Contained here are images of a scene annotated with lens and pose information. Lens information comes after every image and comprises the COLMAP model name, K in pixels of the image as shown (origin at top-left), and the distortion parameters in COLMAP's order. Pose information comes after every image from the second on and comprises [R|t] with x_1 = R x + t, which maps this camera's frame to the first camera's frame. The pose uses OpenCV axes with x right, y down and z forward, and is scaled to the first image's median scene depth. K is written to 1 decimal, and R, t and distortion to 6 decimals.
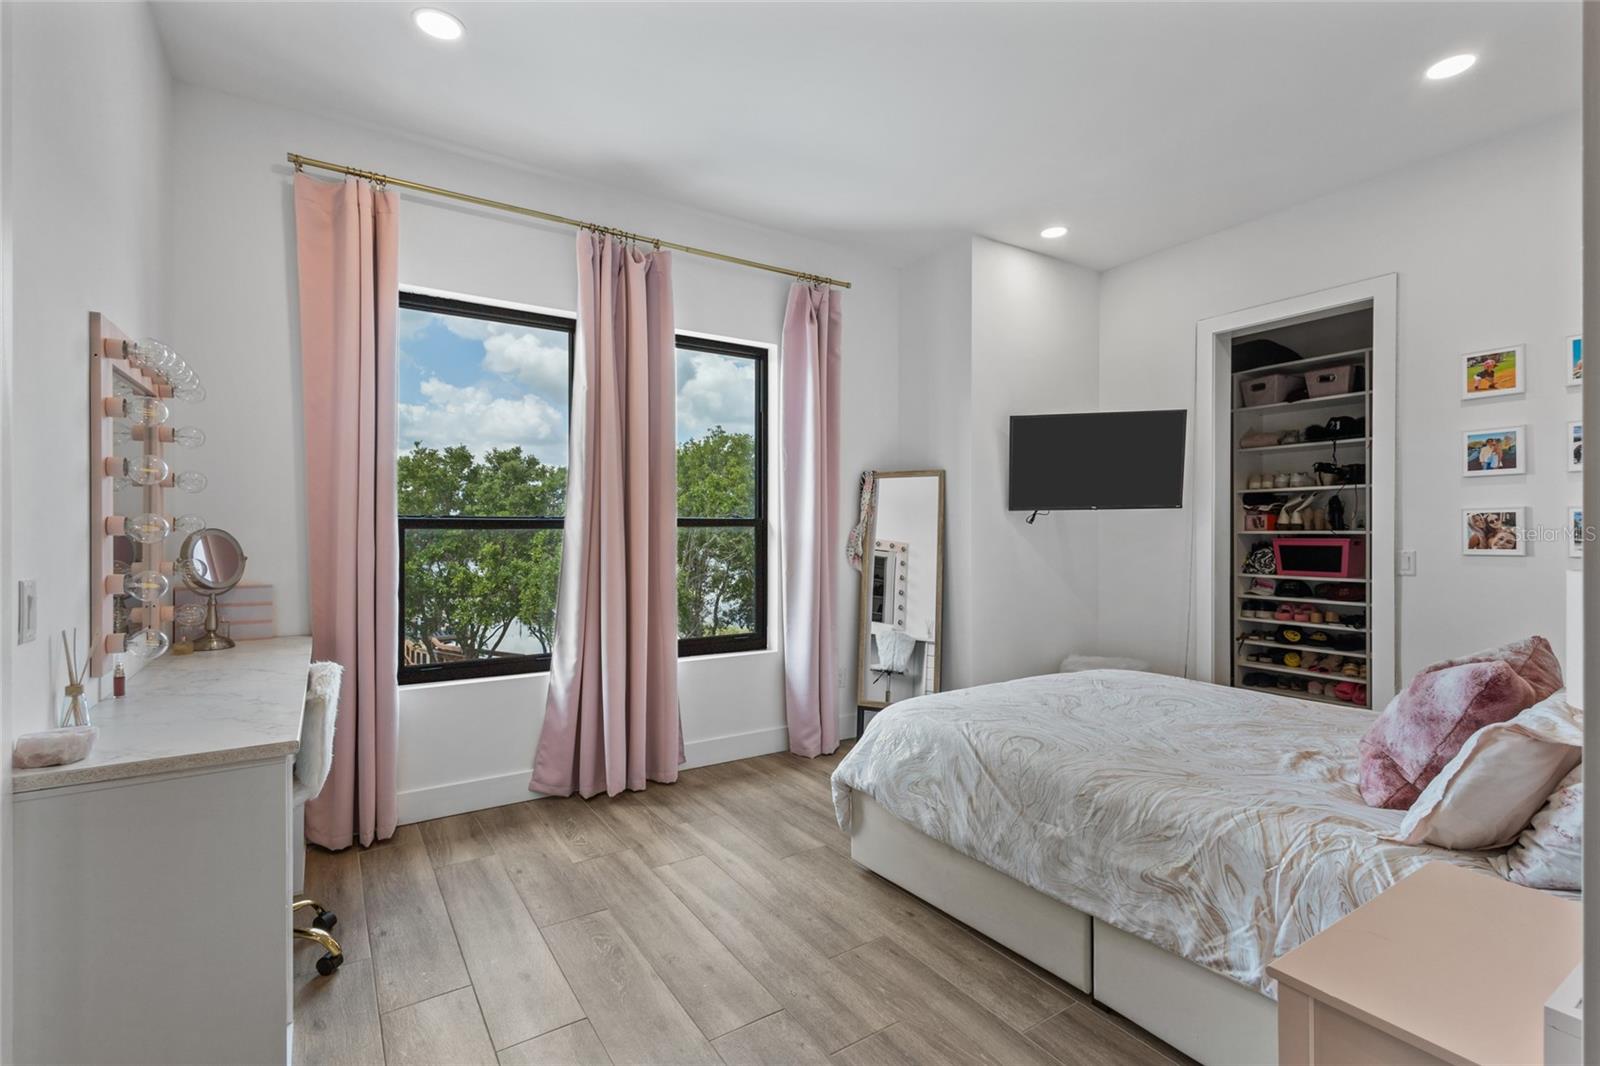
lens RADIAL K [[734.5, 0, 801.1], [0, 734.5, 530.6], [0, 0, 1]] dist [0.012917, -0.002036]
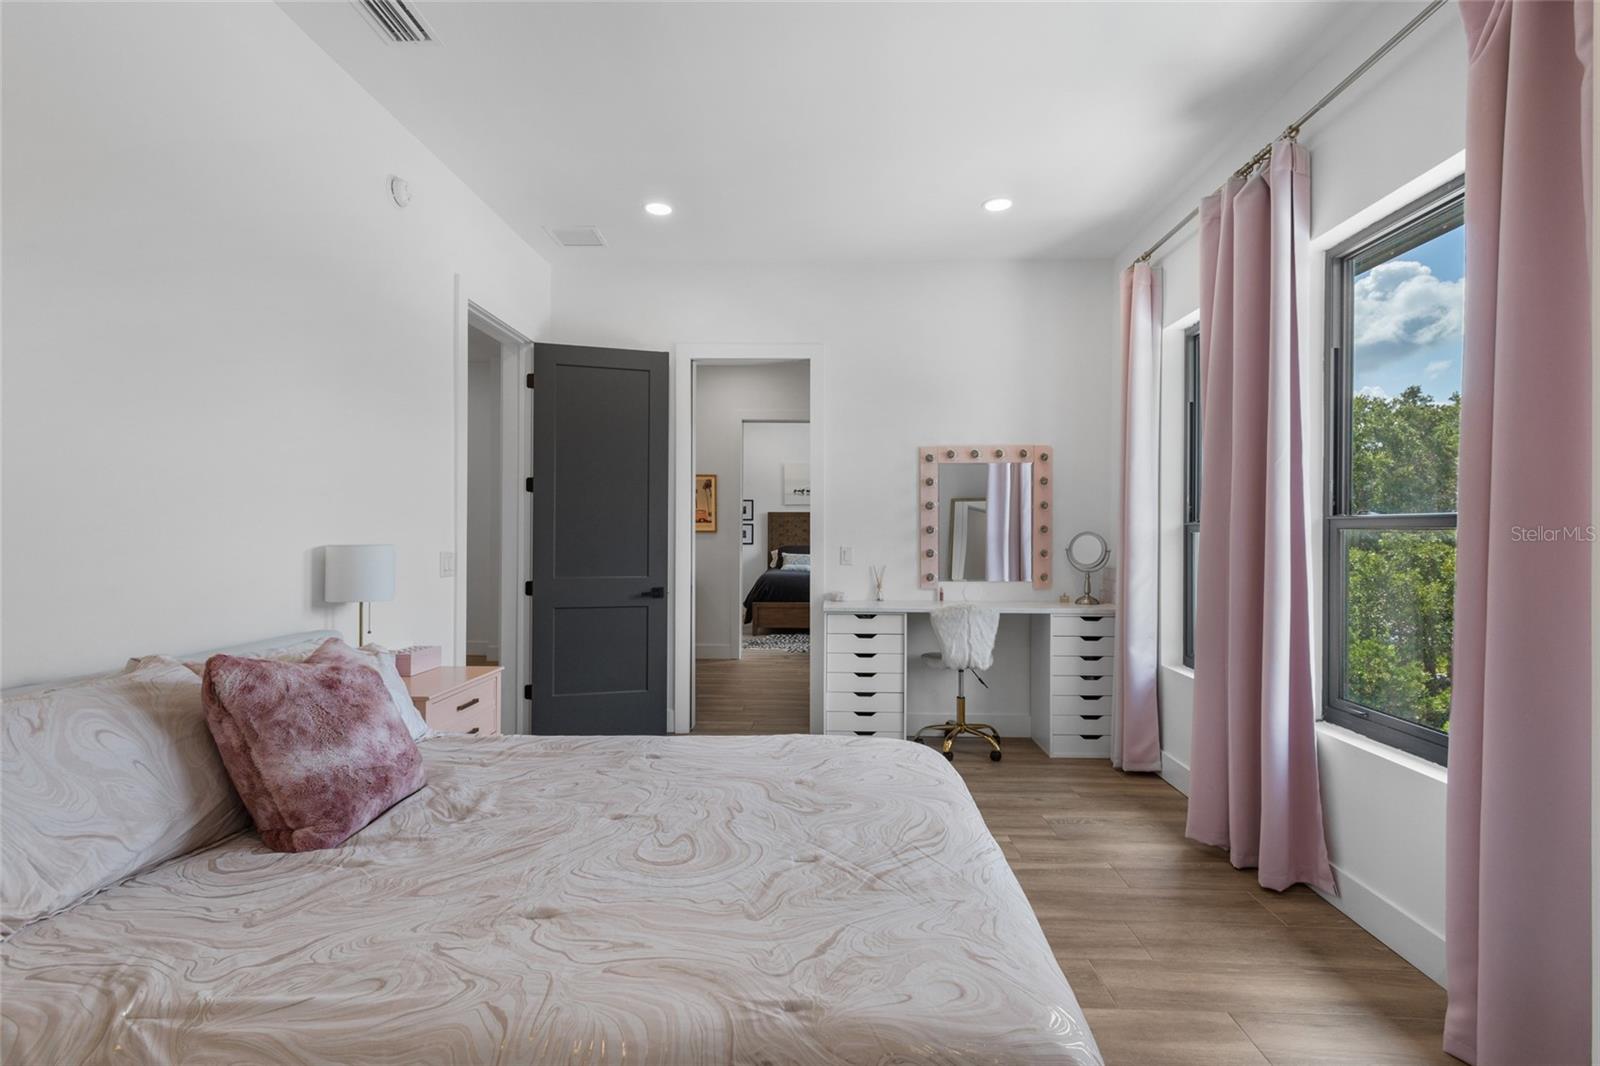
lens RADIAL K [[734.5, 0, 802.2], [0, 734.5, 534.4], [0, 0, 1]] dist [0.012917, -0.002036]
pose [[-0.570802, -0.000385, -0.821087, 0.870332], [-0.008297, 0.999952, 0.005299, 0.000577], [0.821046, 0.009837, -0.570778, 1.349048]]
